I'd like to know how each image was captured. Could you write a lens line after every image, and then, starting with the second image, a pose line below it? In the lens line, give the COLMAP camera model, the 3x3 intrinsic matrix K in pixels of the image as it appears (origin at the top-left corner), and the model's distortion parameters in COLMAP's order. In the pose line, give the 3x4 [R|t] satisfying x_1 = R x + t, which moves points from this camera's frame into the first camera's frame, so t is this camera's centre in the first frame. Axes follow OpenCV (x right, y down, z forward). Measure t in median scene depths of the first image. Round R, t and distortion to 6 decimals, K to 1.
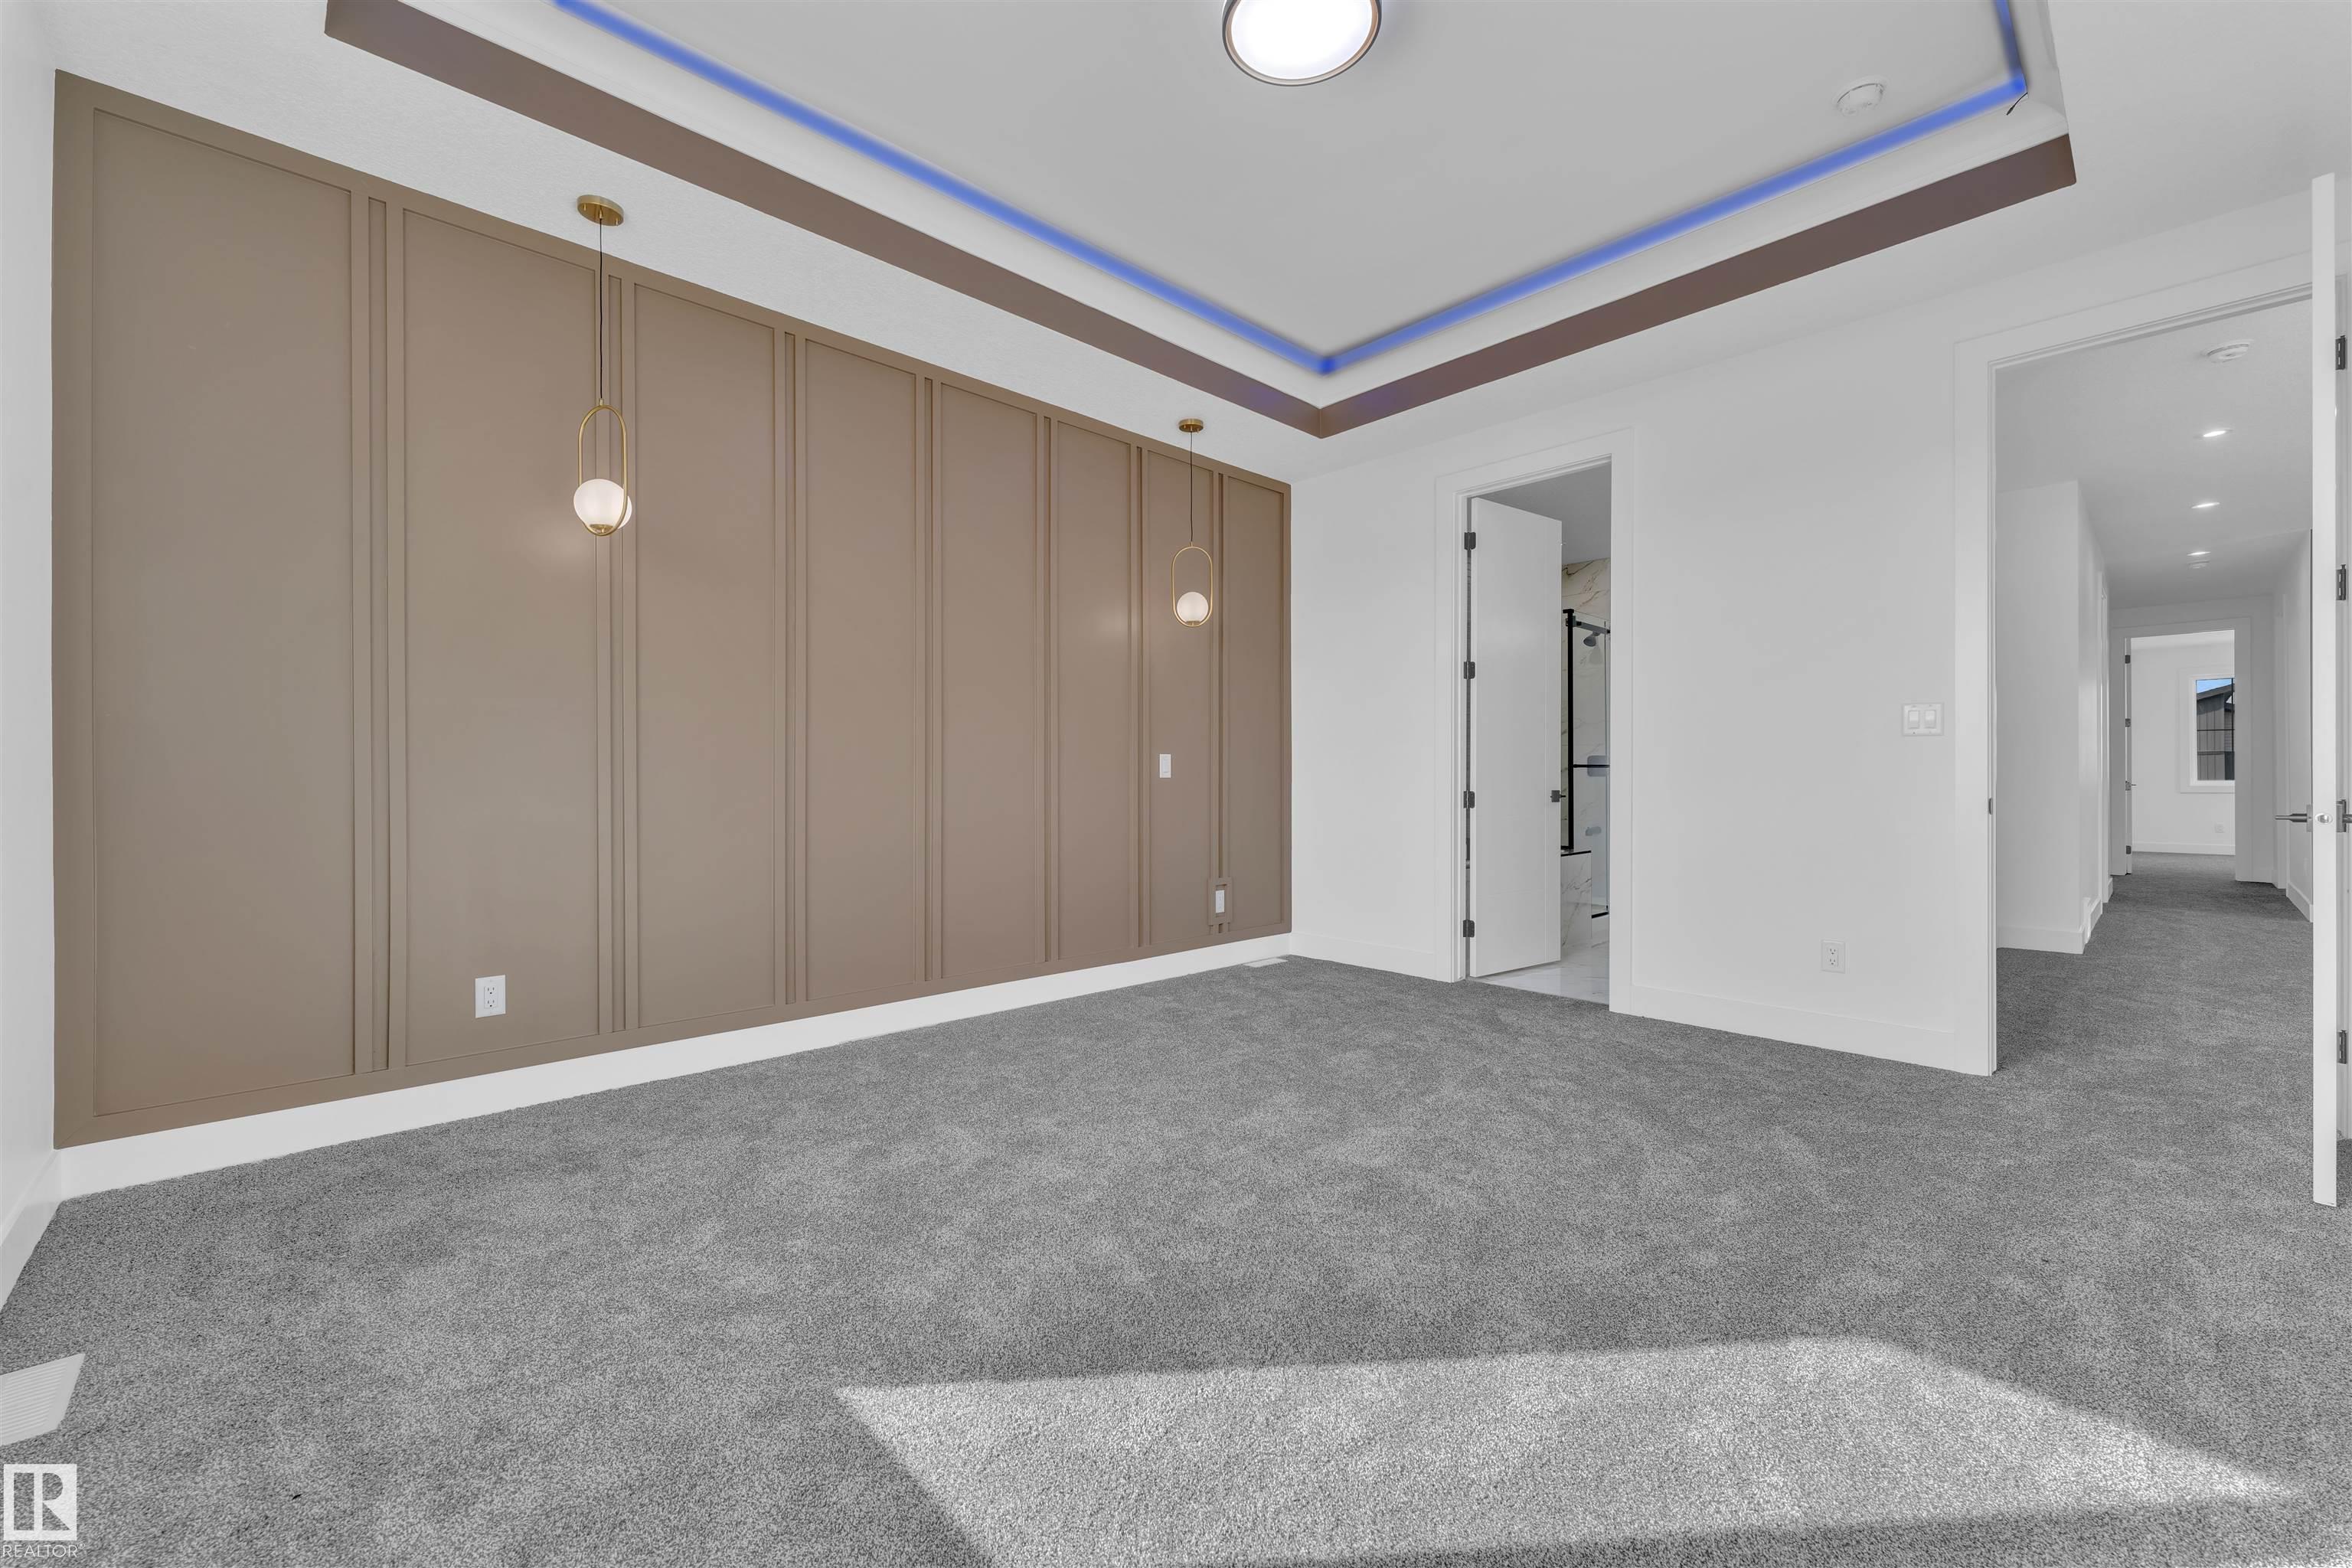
lens RADIAL K [[942.3, 0, 1170.5], [0, 942.3, 771.6], [0, 0, 1]] dist [0.001519, -0.000005]
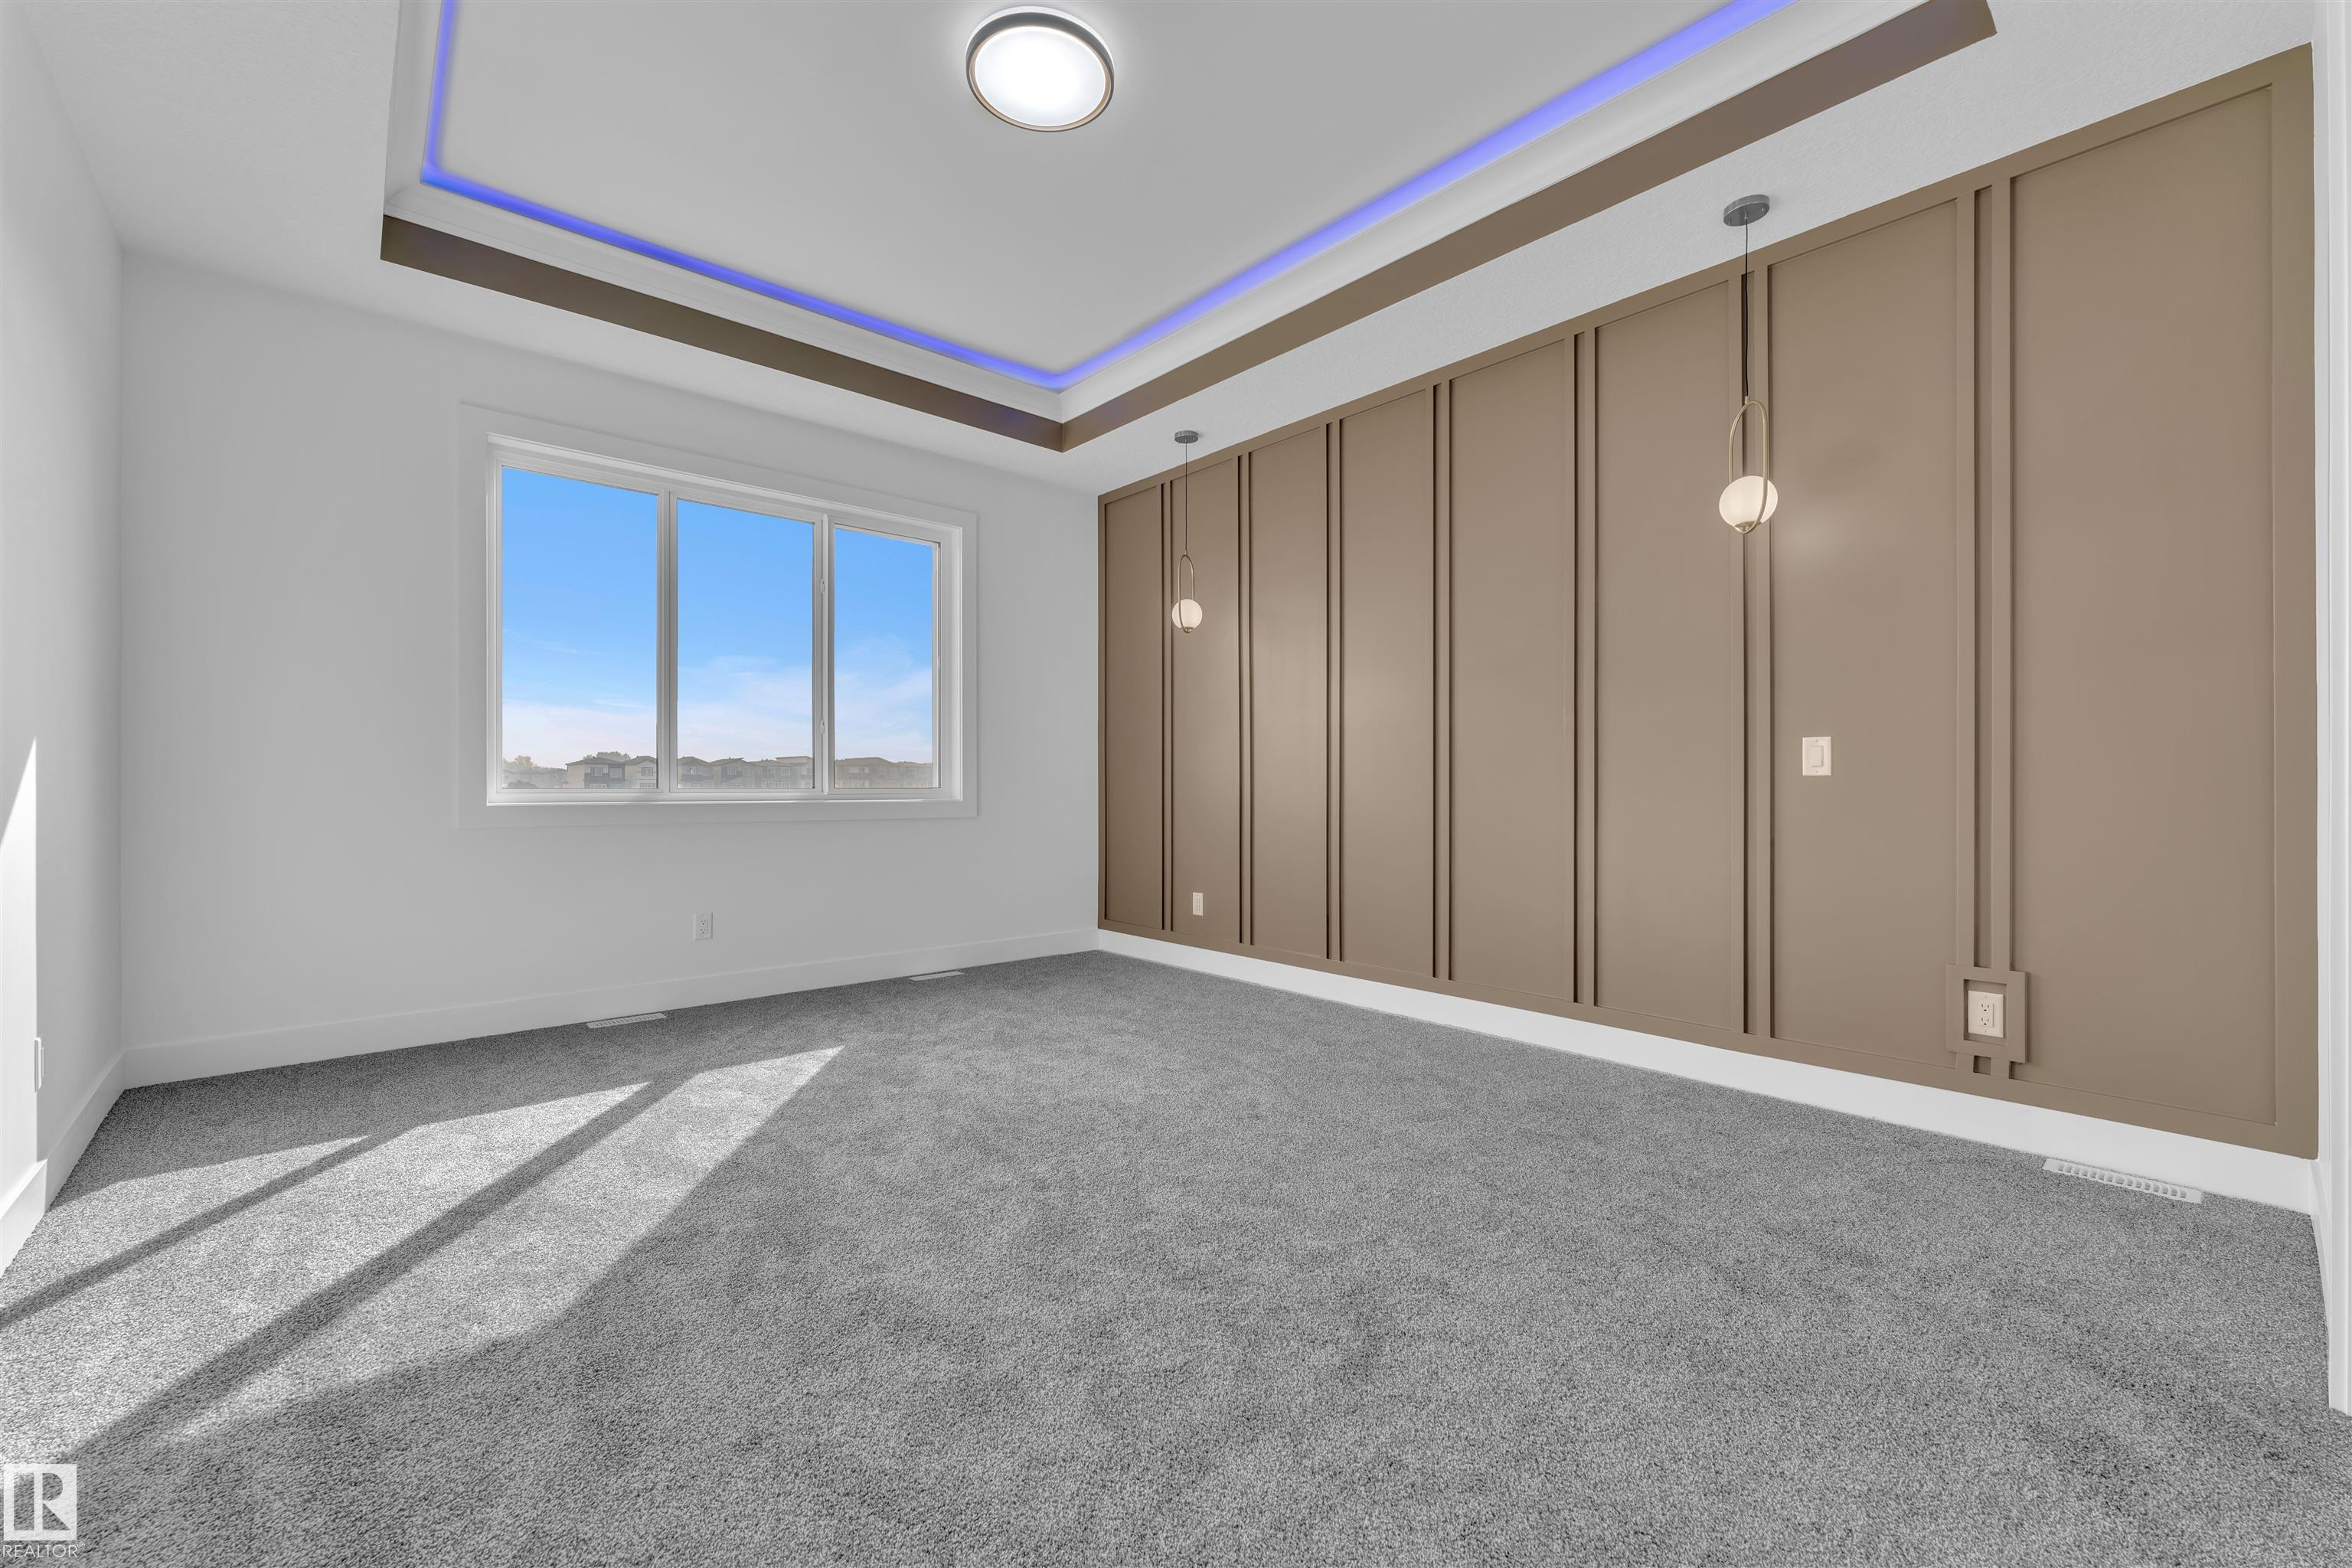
lens RADIAL K [[942.3, 0, 1170.5], [0, 942.3, 771.6], [0, 0, 1]] dist [0.001519, -0.000005]
pose [[-0.034104, -0.006540, -0.999397, 0.617123], [0.012350, 0.999899, -0.006965, 0.002916], [0.999342, -0.012580, -0.034020, 0.600964]]
